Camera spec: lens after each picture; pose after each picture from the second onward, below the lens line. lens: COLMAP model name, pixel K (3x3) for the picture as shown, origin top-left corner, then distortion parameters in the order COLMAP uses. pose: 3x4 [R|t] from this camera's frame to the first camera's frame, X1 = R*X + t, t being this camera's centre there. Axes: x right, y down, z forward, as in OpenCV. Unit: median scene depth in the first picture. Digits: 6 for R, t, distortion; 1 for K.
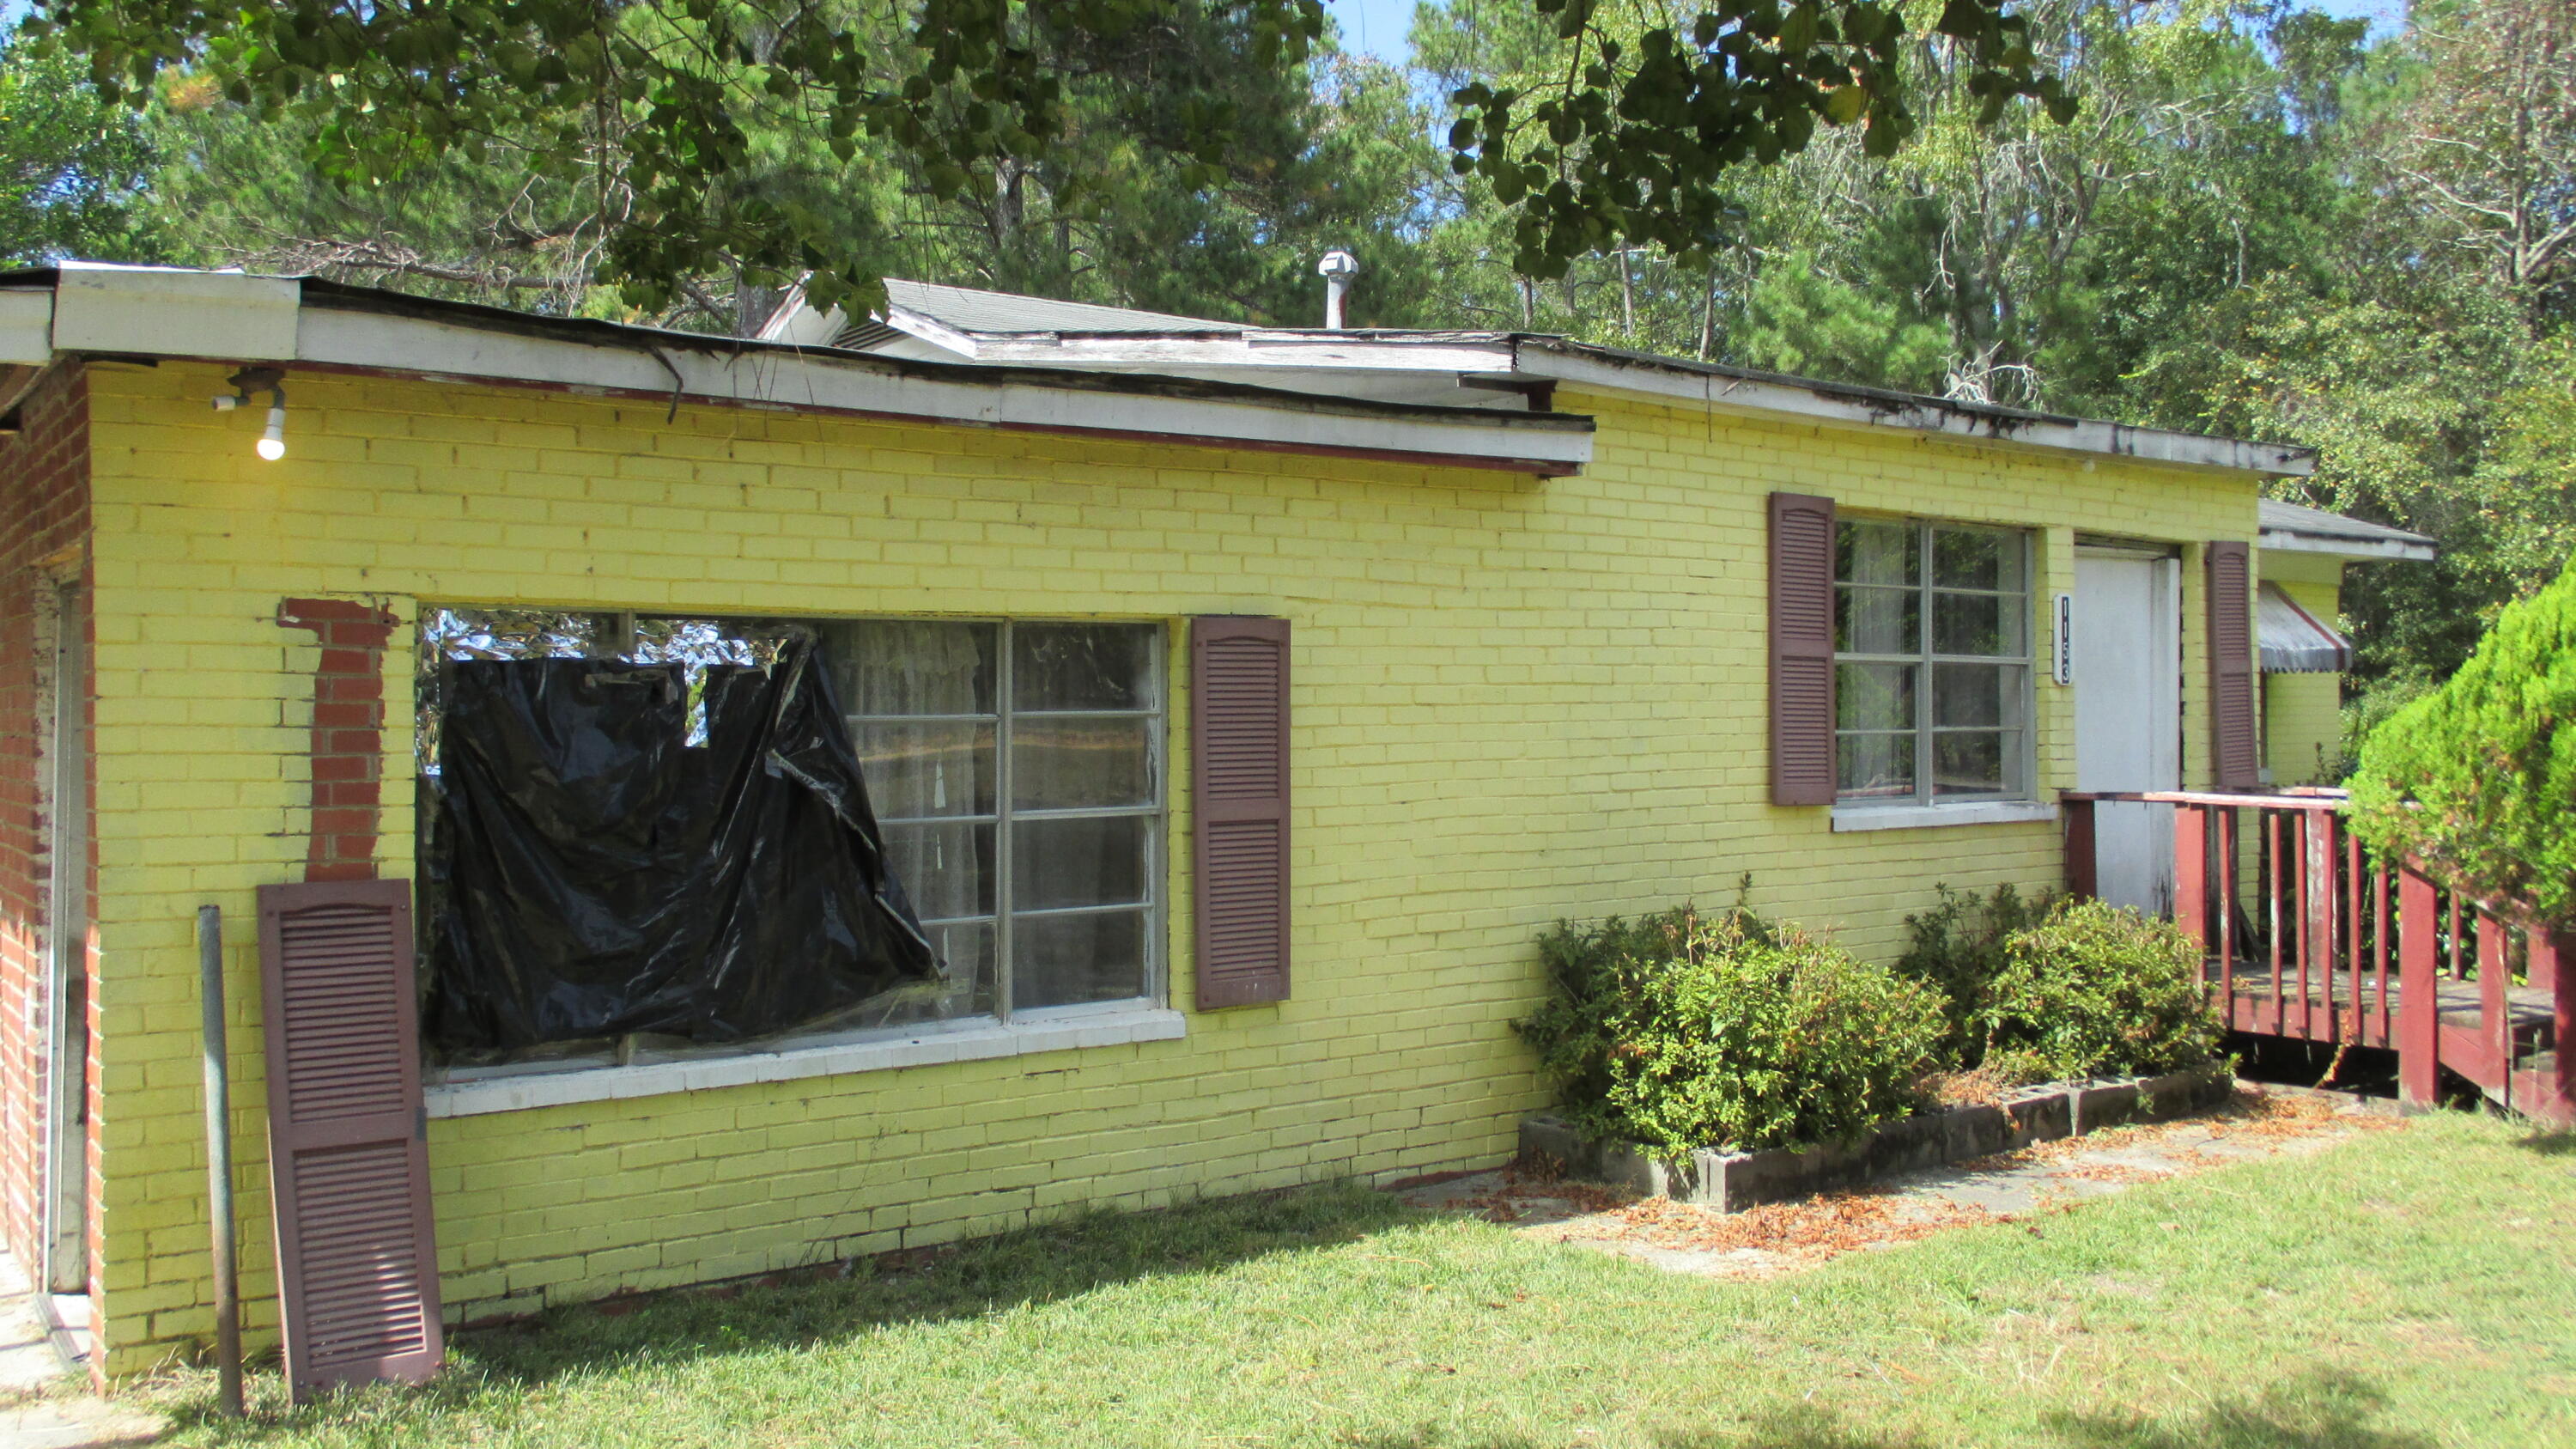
lens RADIAL K [[2276.0, 0, 1288.0], [0, 2276.0, 724.5], [0, 0, 1]] dist [-0.052376, -0.004020]
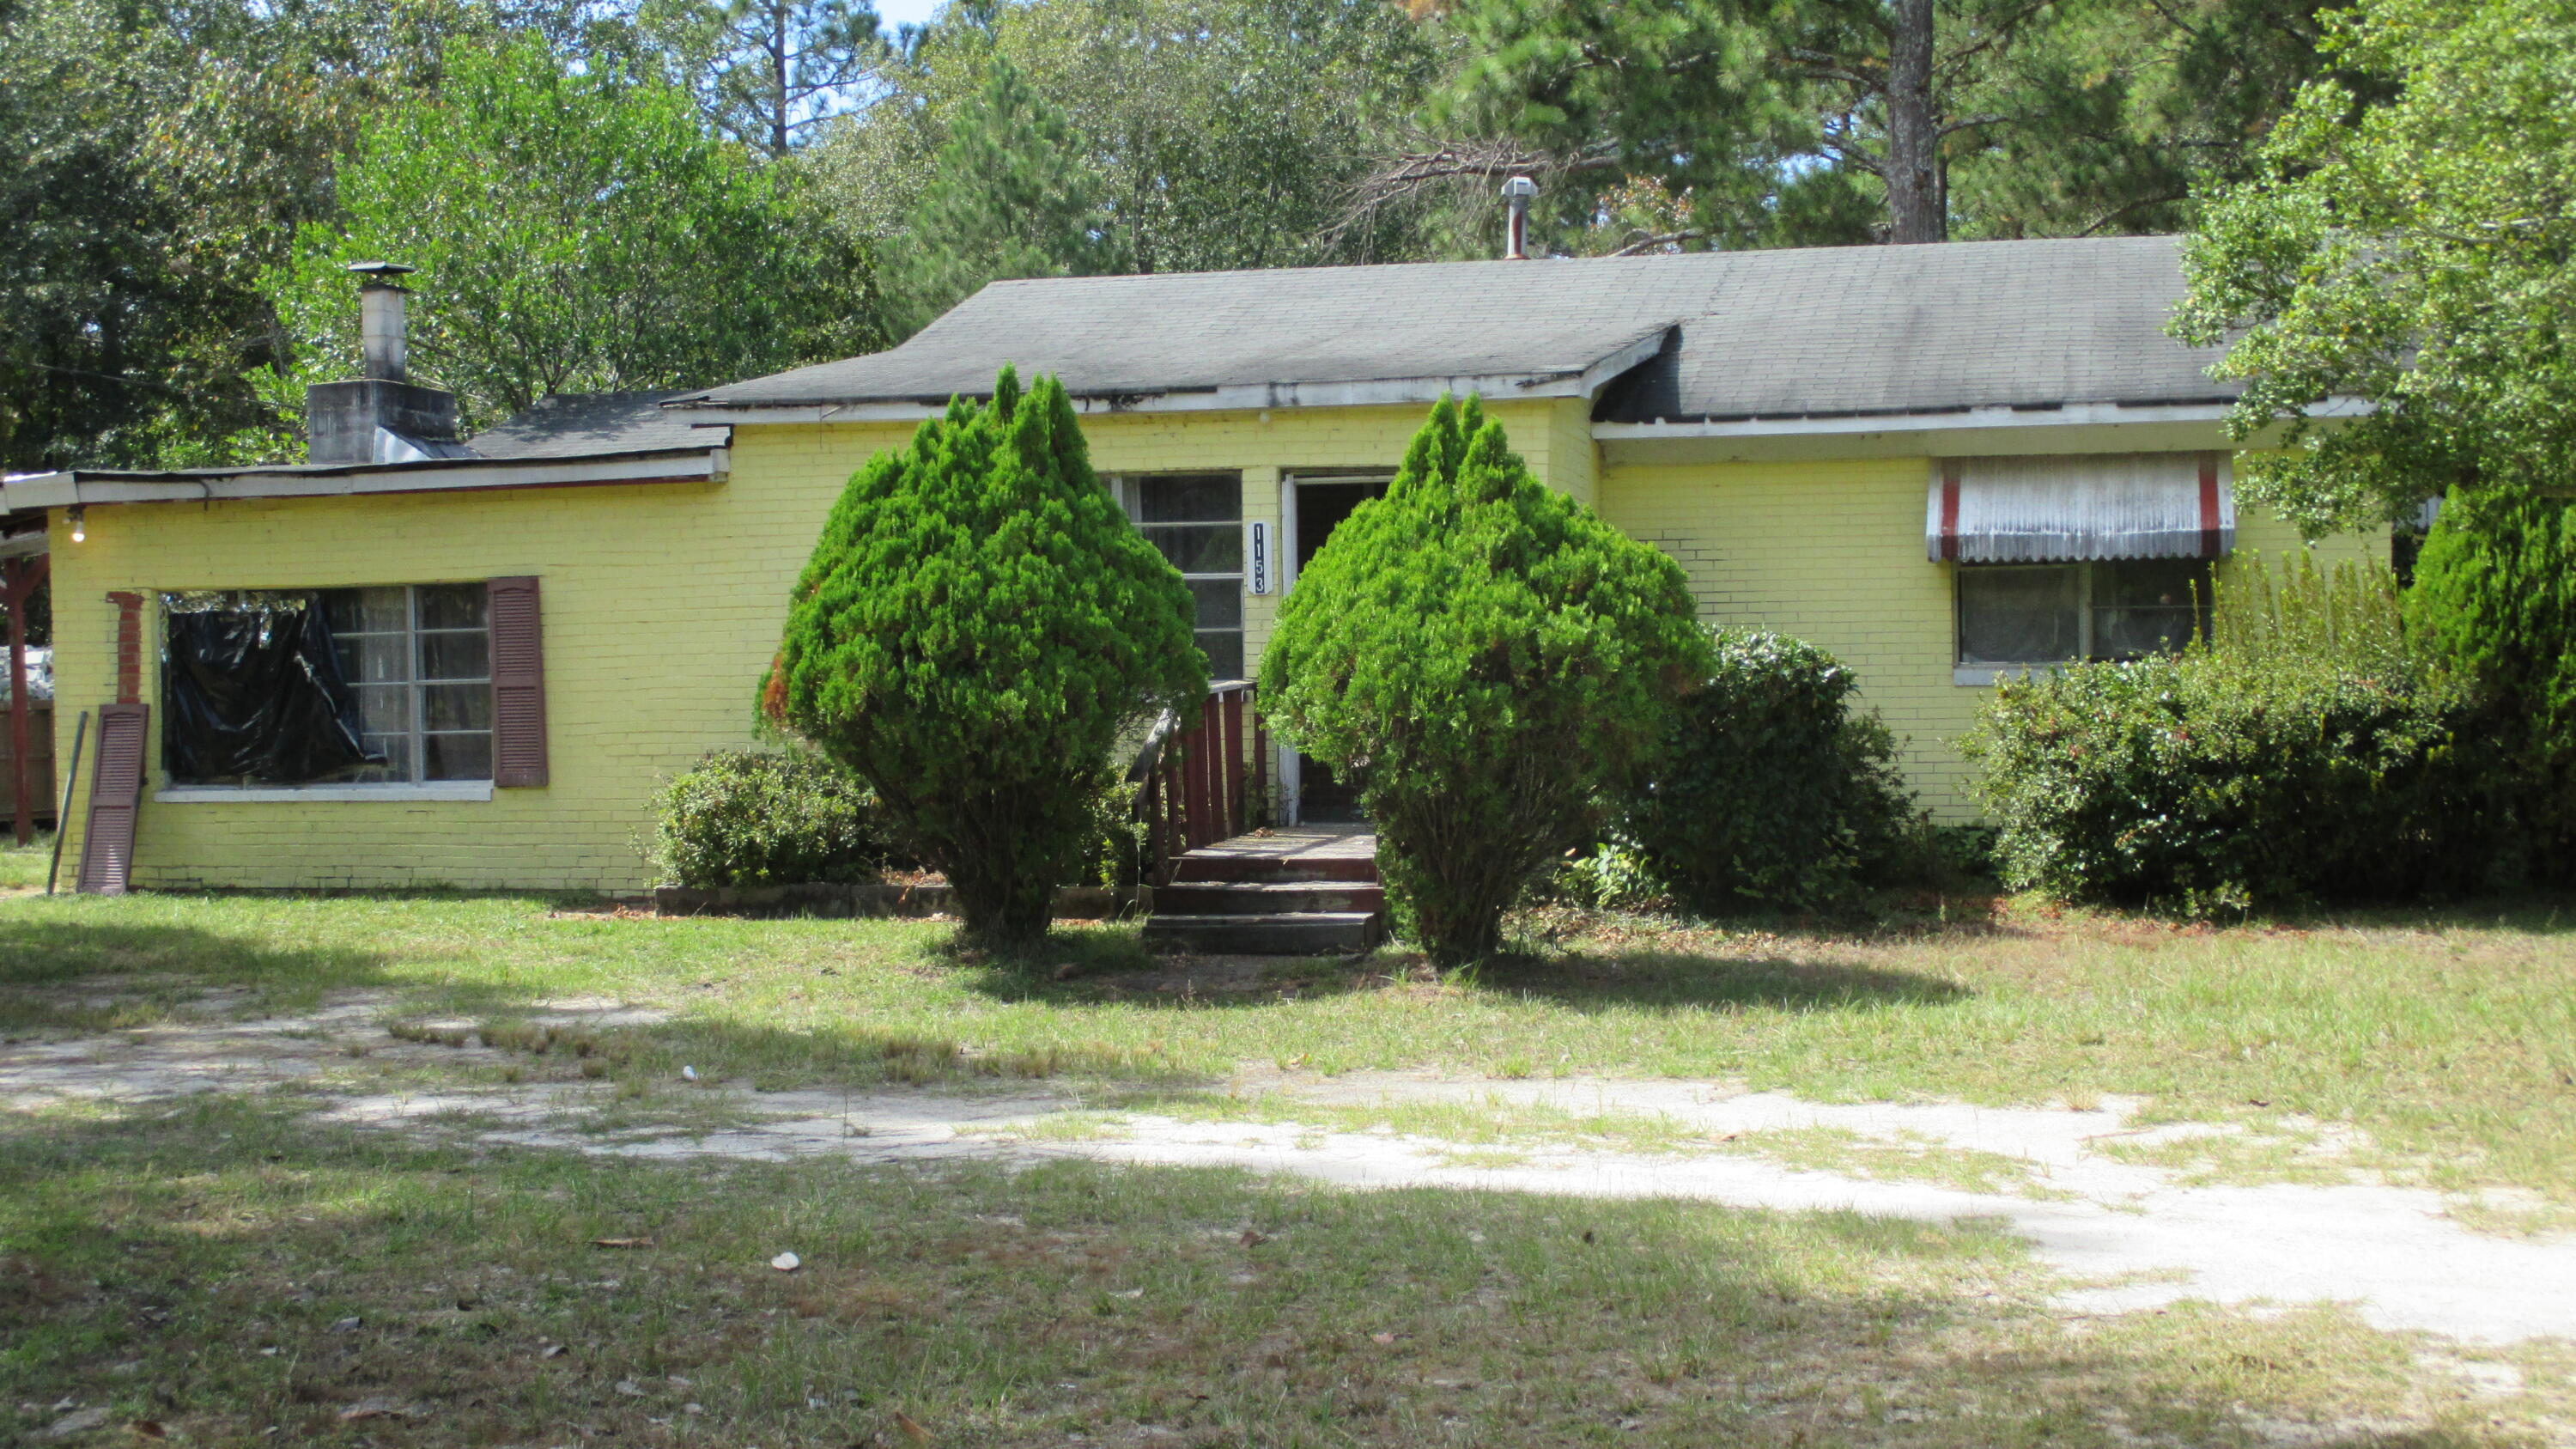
lens RADIAL K [[3605.7, 0, 1288.0], [0, 3605.7, 724.5], [0, 0, 1]] dist [-0.194106, -0.026705]
pose [[0.603495, 0.021878, -0.797067, 2.829870], [0.014485, 0.999158, 0.038392, -0.031948], [0.797235, -0.034715, 0.602670, -0.271853]]
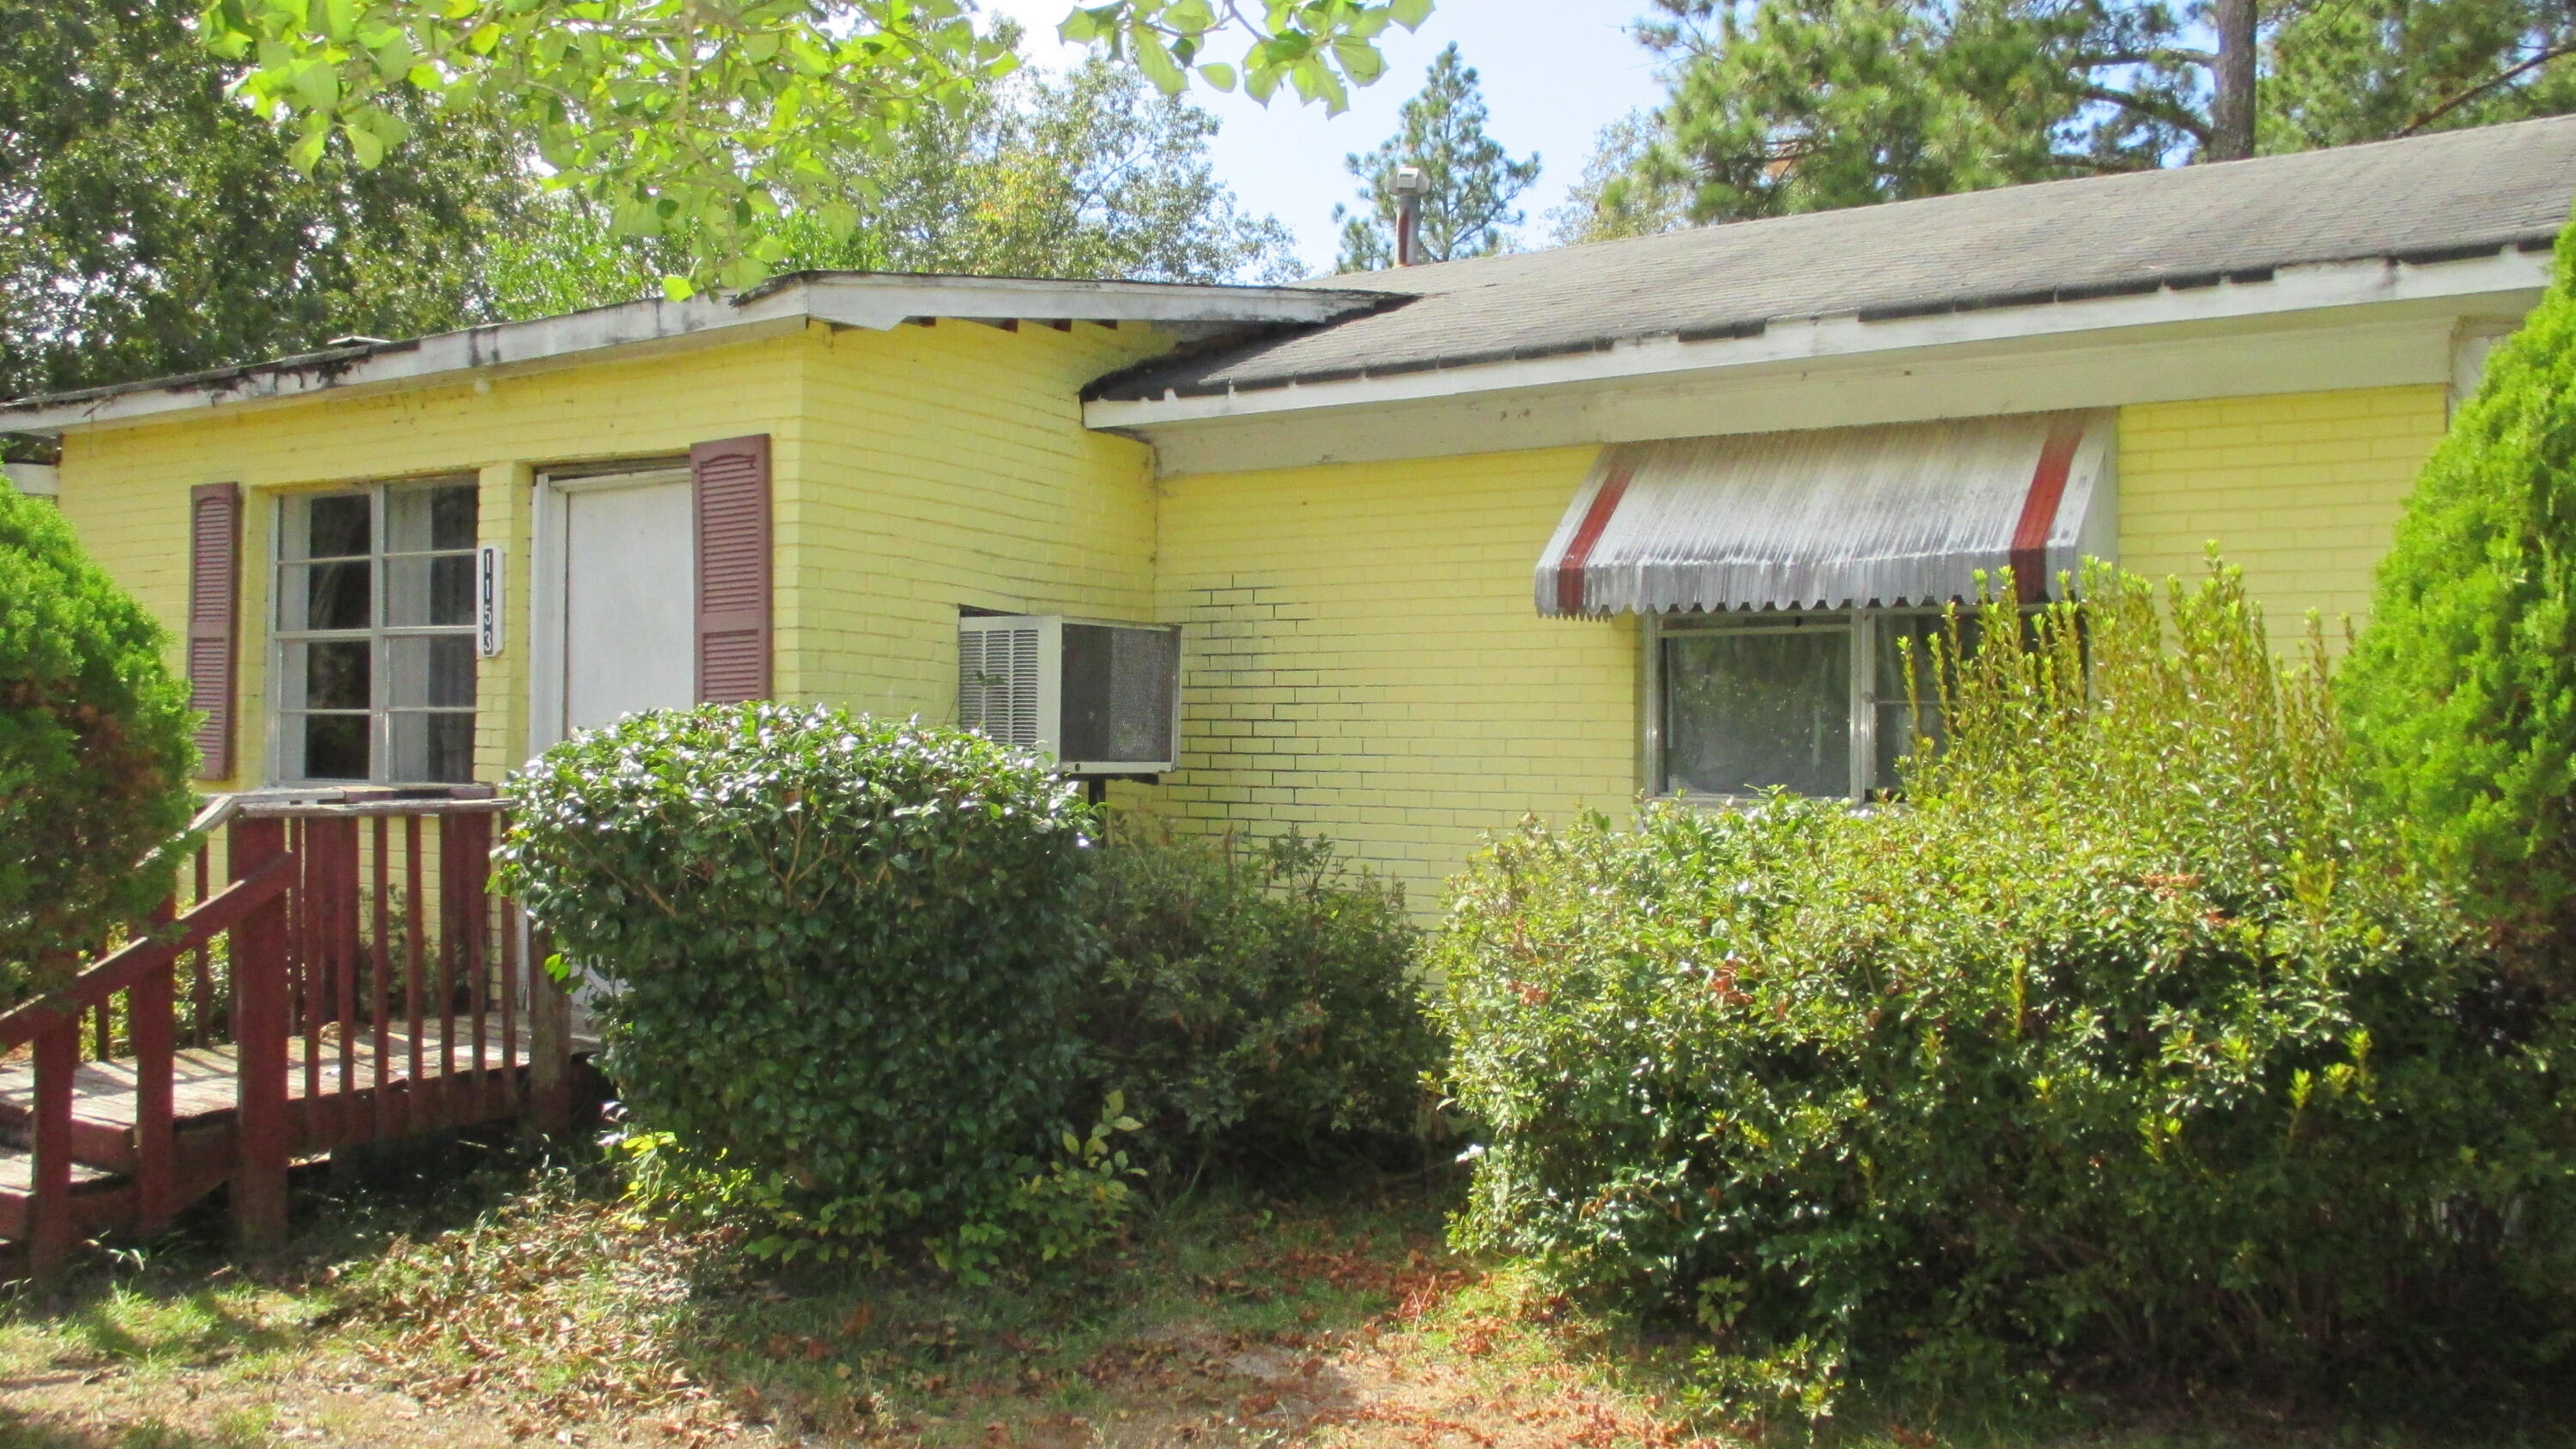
lens RADIAL K [[2276.0, 0, 1288.0], [0, 2276.0, 724.5], [0, 0, 1]] dist [-0.052376, -0.004020]
pose [[0.309444, 0.006972, -0.950892, 1.772242], [-0.005791, 0.999968, 0.005447, 0.001495], [0.950900, 0.003821, 0.309474, 1.494133]]
